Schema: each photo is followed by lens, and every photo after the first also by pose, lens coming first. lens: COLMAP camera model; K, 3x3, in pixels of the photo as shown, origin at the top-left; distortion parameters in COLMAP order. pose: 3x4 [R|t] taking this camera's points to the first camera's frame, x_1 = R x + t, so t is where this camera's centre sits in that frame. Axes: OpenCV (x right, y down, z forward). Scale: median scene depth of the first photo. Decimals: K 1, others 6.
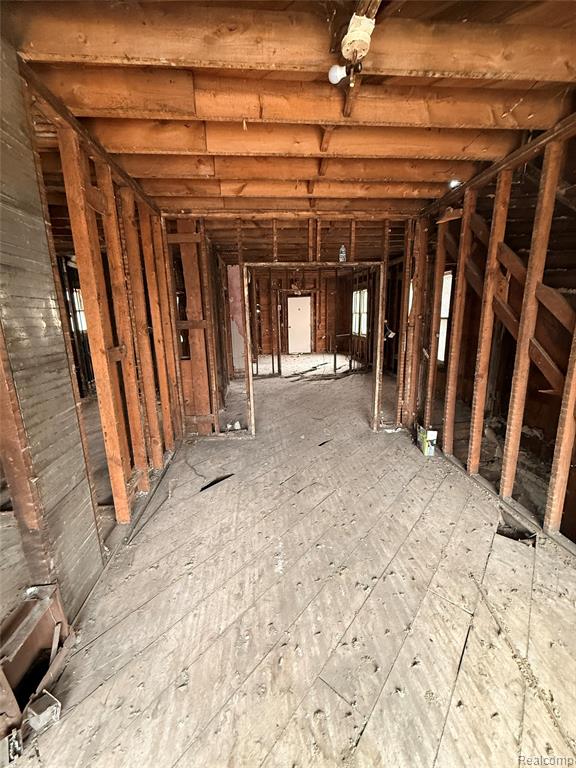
lens RADIAL K [[300.8, 0, 288.6], [0, 300.8, 380.8], [0, 0, 1]] dist [-0.002477, 0.000069]
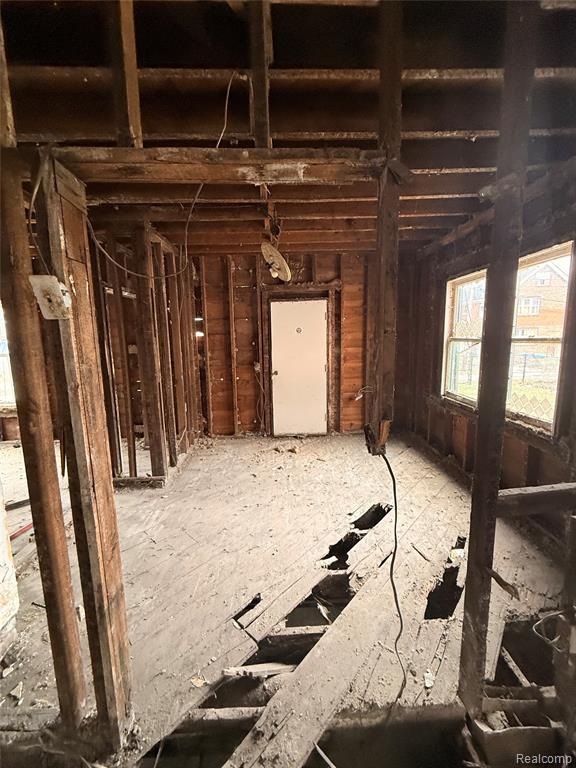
lens RADIAL K [[300.8, 0, 288.1], [0, 300.8, 383.1], [0, 0, 1]] dist [-0.002477, 0.000069]
pose [[0.997642, 0.013530, -0.067282, 0.048958], [-0.018615, 0.996969, -0.075537, -0.134161], [0.066056, 0.076611, 0.994871, 0.594103]]
